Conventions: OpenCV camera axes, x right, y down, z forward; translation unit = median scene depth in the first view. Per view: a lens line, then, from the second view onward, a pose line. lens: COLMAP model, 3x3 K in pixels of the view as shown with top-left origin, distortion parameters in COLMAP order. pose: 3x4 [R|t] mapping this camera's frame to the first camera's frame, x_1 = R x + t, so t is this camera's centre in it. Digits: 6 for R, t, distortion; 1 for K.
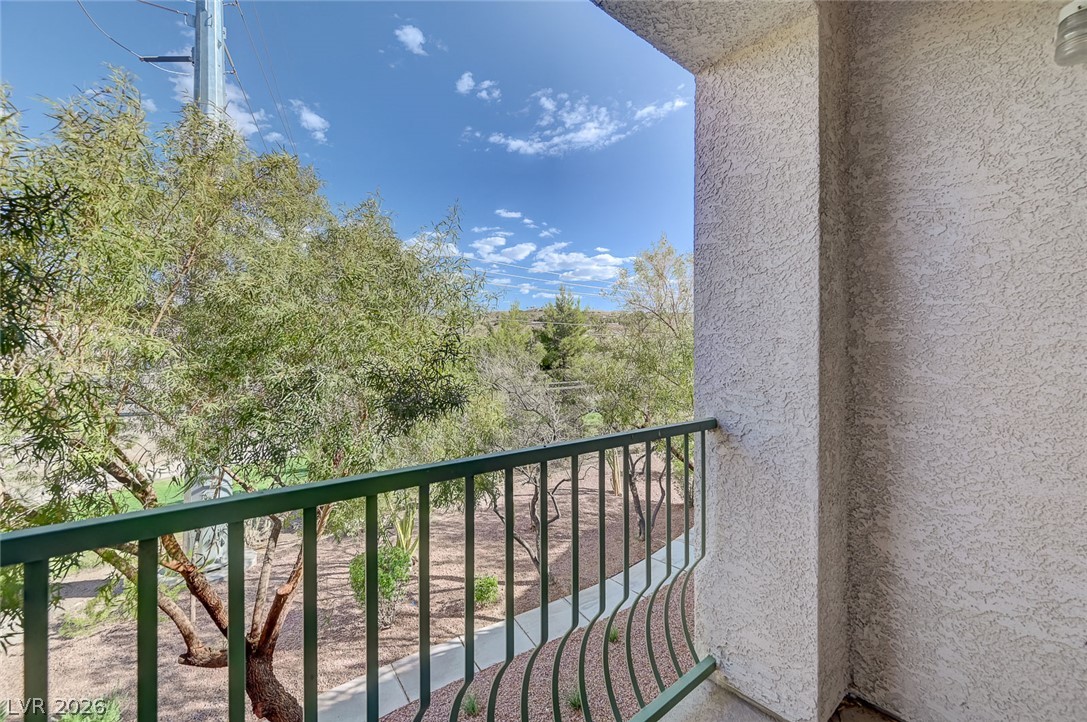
lens RADIAL K [[440.4, 0, 543.5], [0, 440.4, 361.0], [0, 0, 1]] dist [-0.000461, -0.000058]
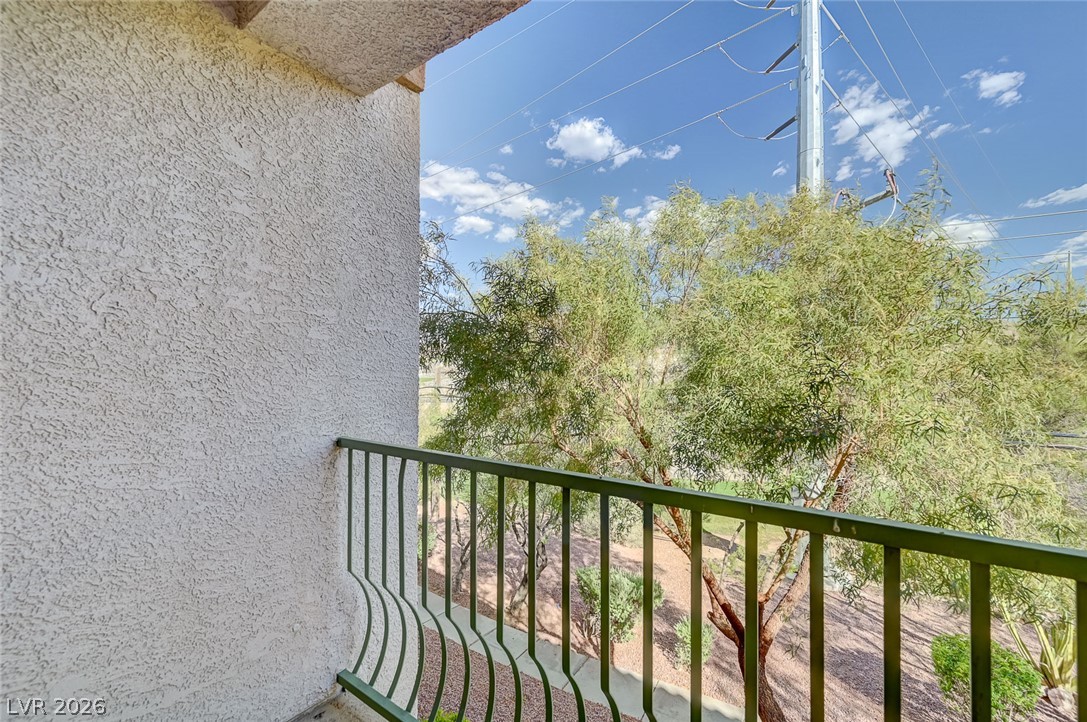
lens RADIAL K [[426.9, 0, 540.6], [0, 426.9, 372.7], [0, 0, 1]] dist [0.000912, 0.000270]
pose [[0.266520, -0.008068, -0.963796, 0.207308], [-0.010879, 0.999876, -0.011378, -0.002356], [0.963768, 0.013517, 0.266399, 0.165590]]
